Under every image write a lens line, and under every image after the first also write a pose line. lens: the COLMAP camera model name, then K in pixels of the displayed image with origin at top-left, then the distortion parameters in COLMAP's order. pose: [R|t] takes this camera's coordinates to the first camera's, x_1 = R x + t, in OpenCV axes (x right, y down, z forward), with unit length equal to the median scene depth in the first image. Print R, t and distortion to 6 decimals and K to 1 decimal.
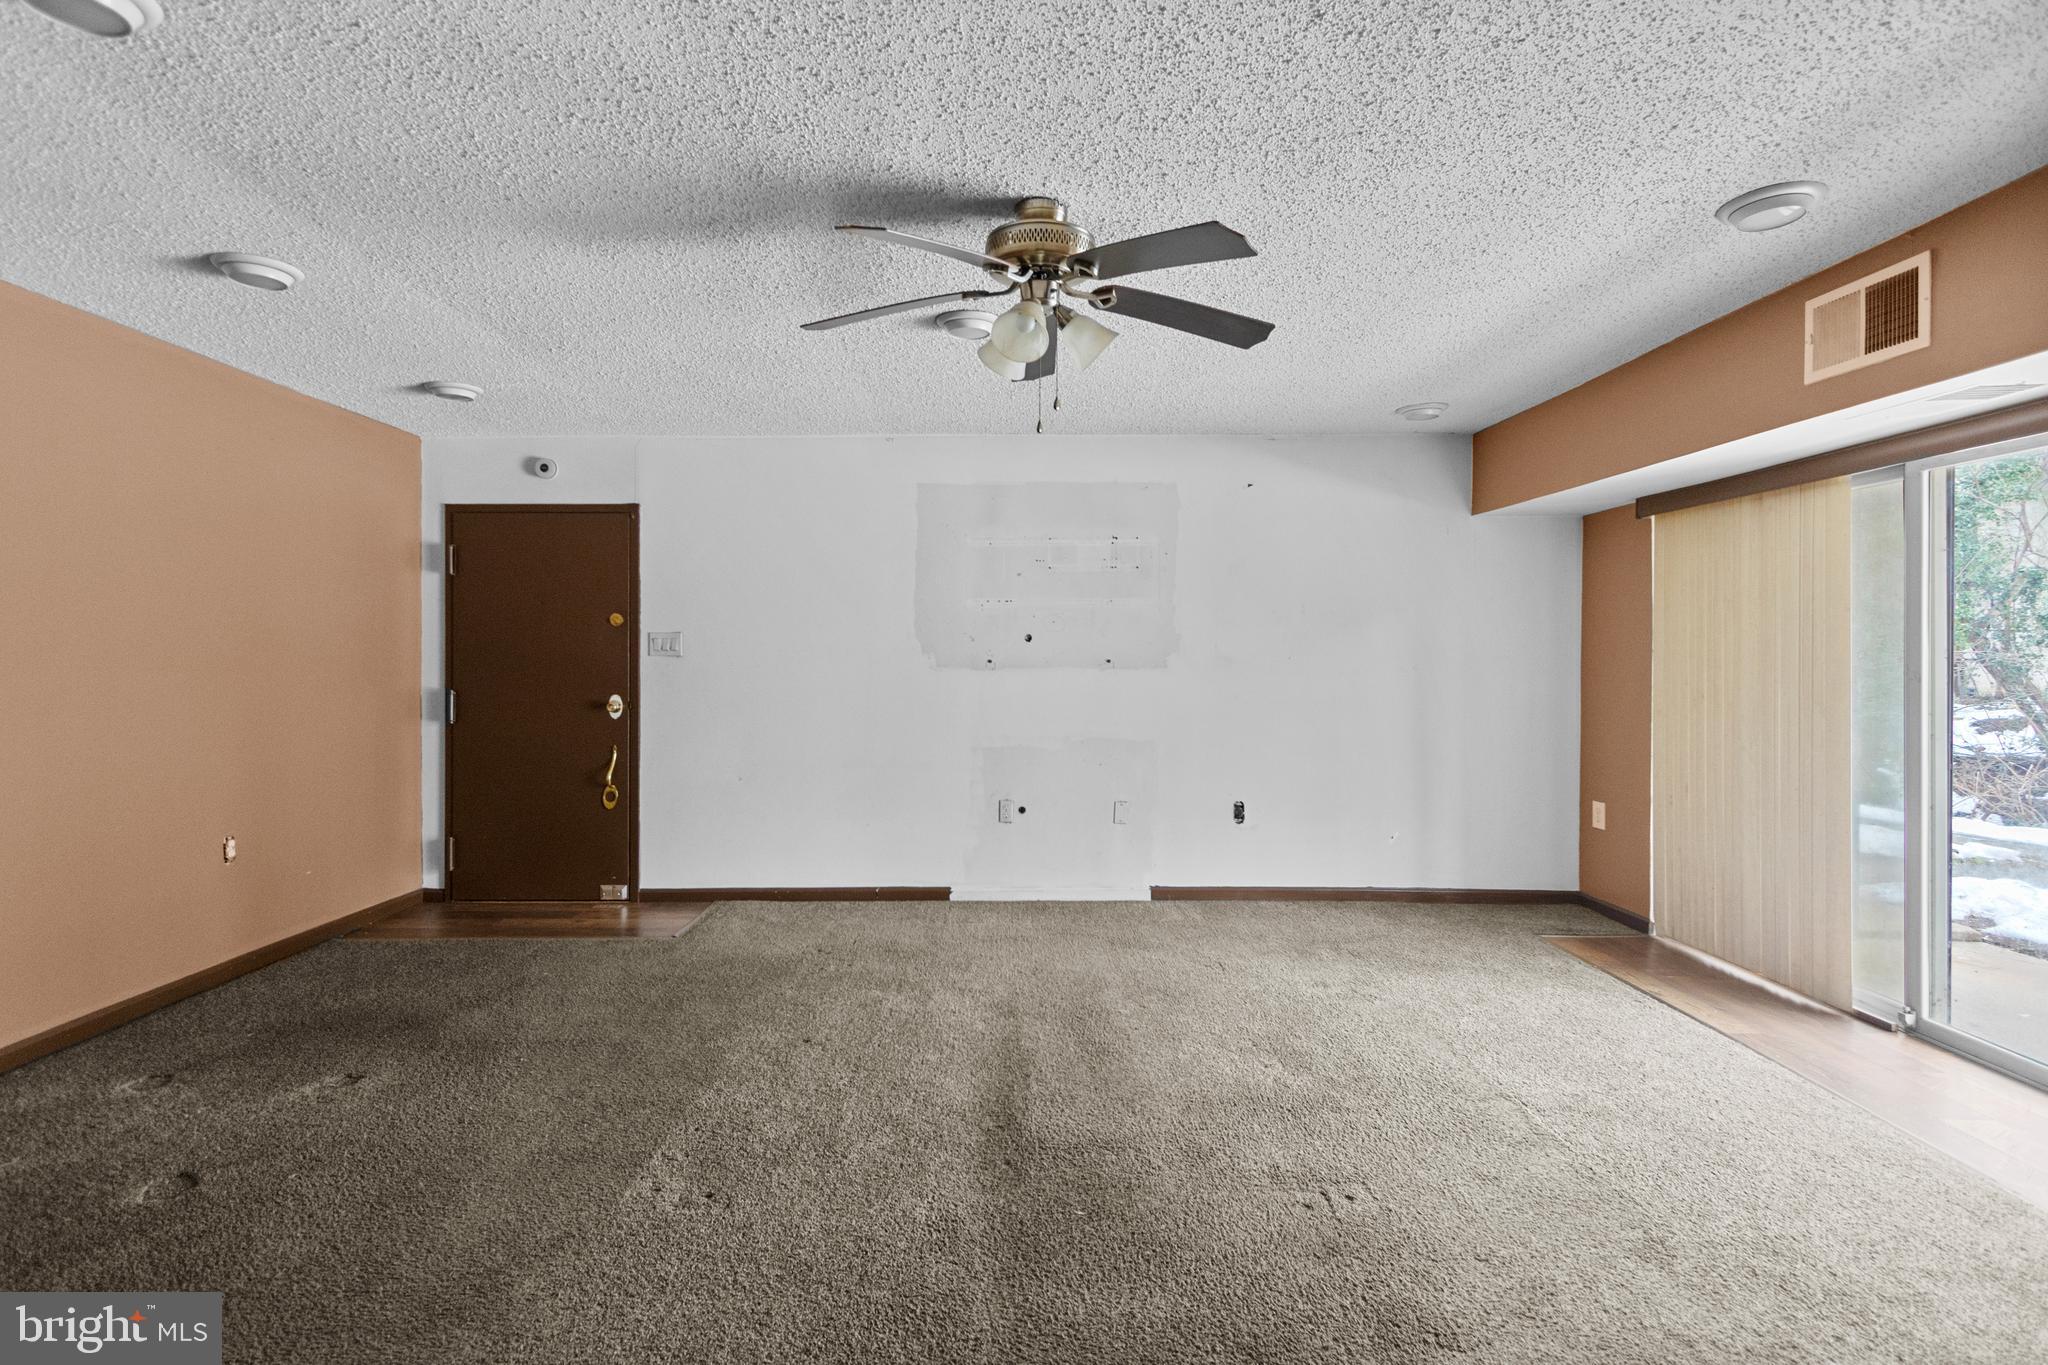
lens RADIAL K [[959.8, 0, 1004.7], [0, 959.8, 651.7], [0, 0, 1]] dist [0.008639, -0.000265]
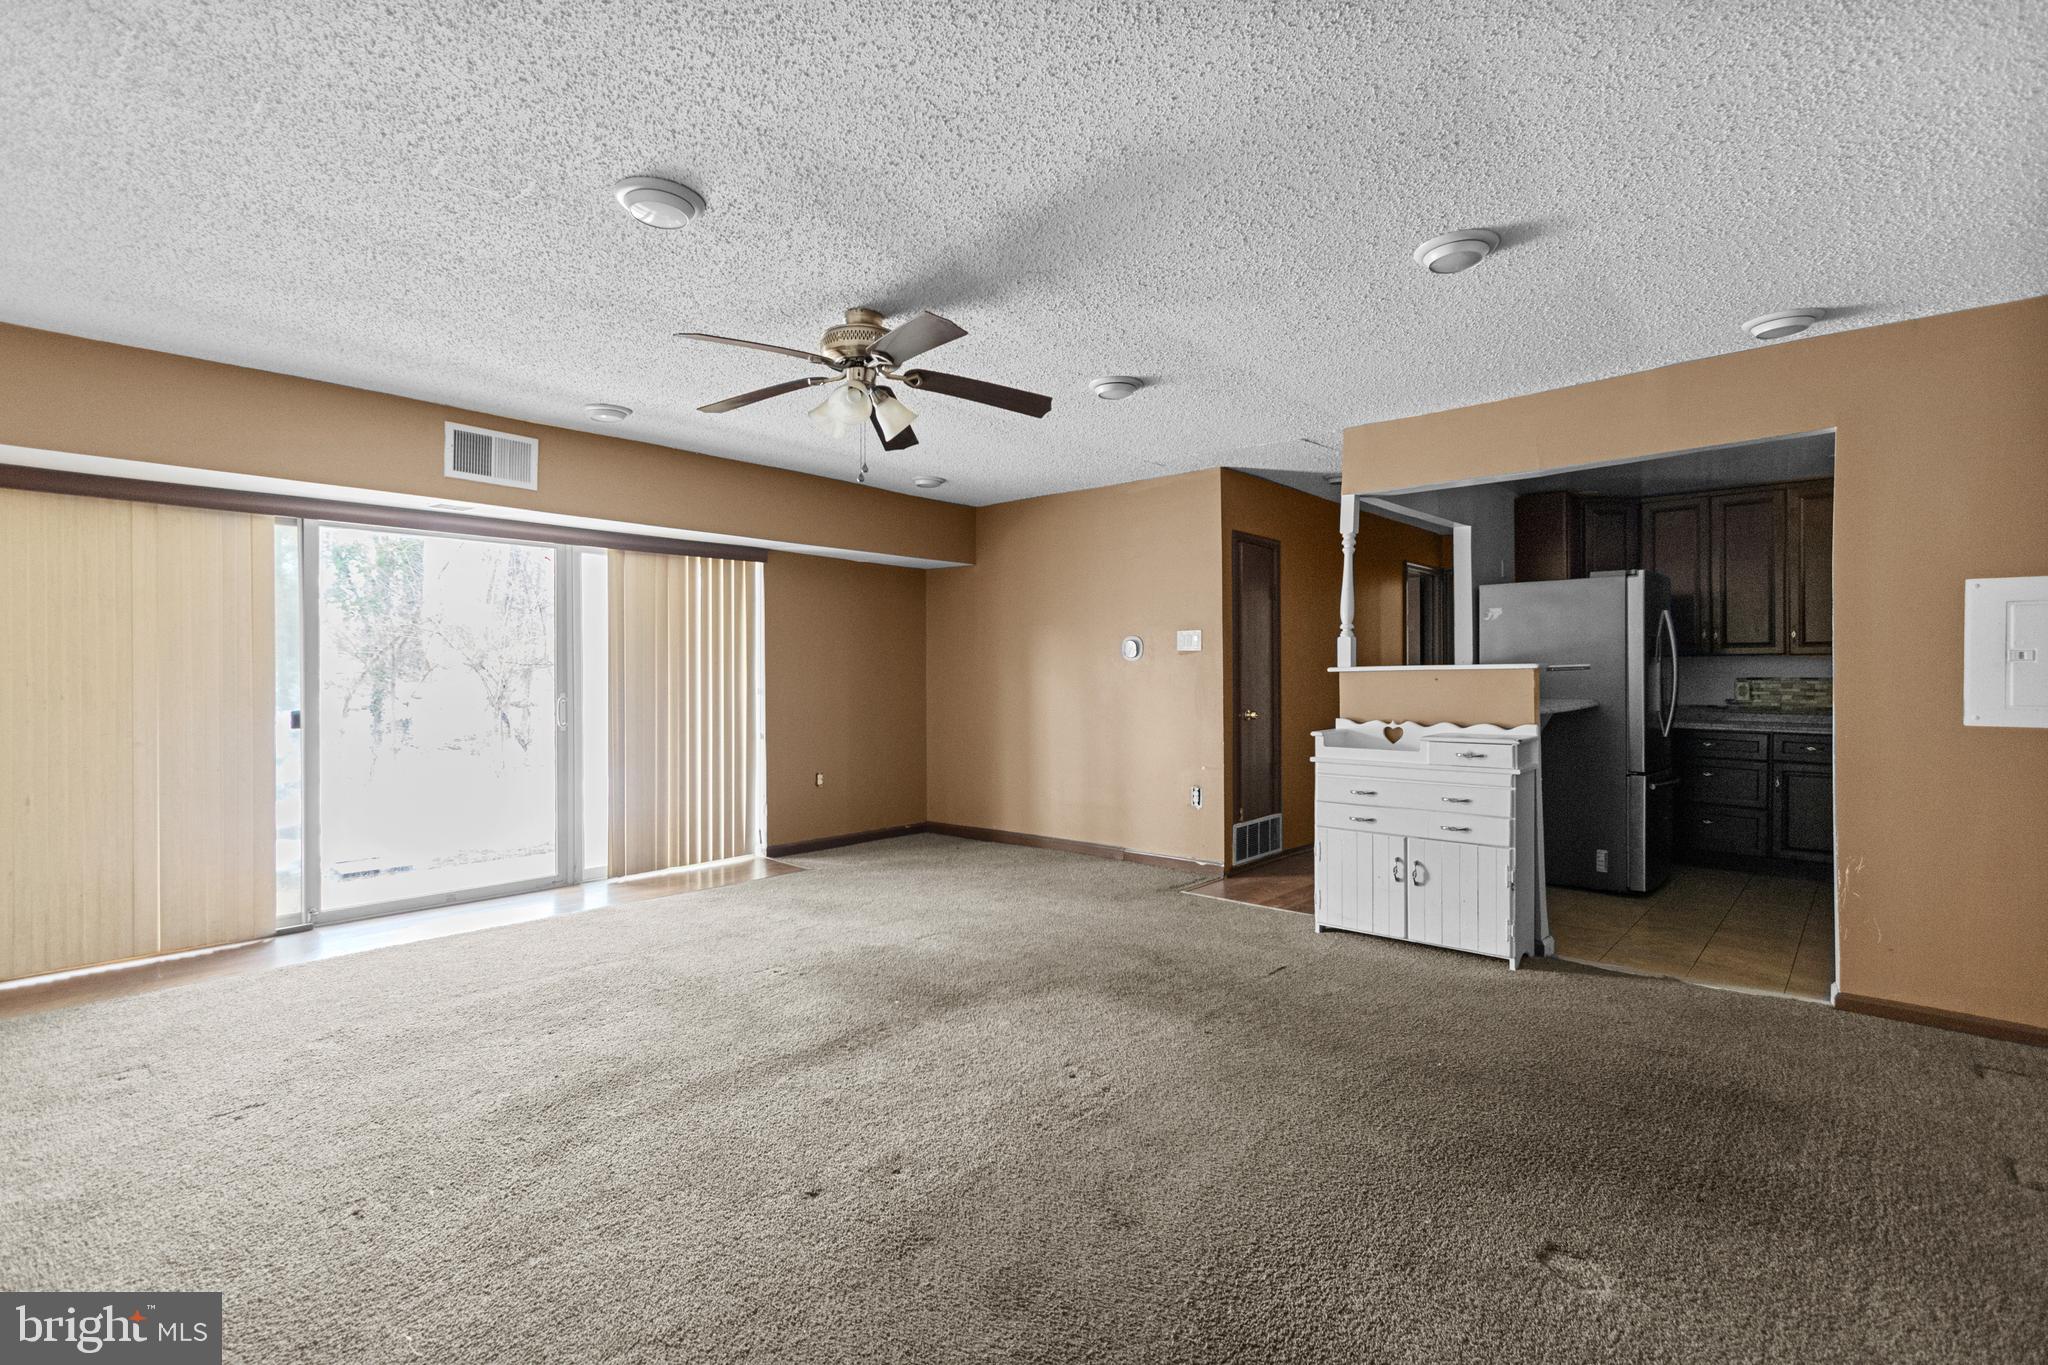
lens RADIAL K [[969.3, 0, 999.4], [0, 969.3, 672.8], [0, 0, 1]] dist [0.002417, 0.000246]
pose [[-0.739524, 0.000037, 0.673130, -0.485142], [-0.001336, 0.999998, -0.001523, 0.018562], [-0.673129, -0.002026, -0.739522, 0.896796]]
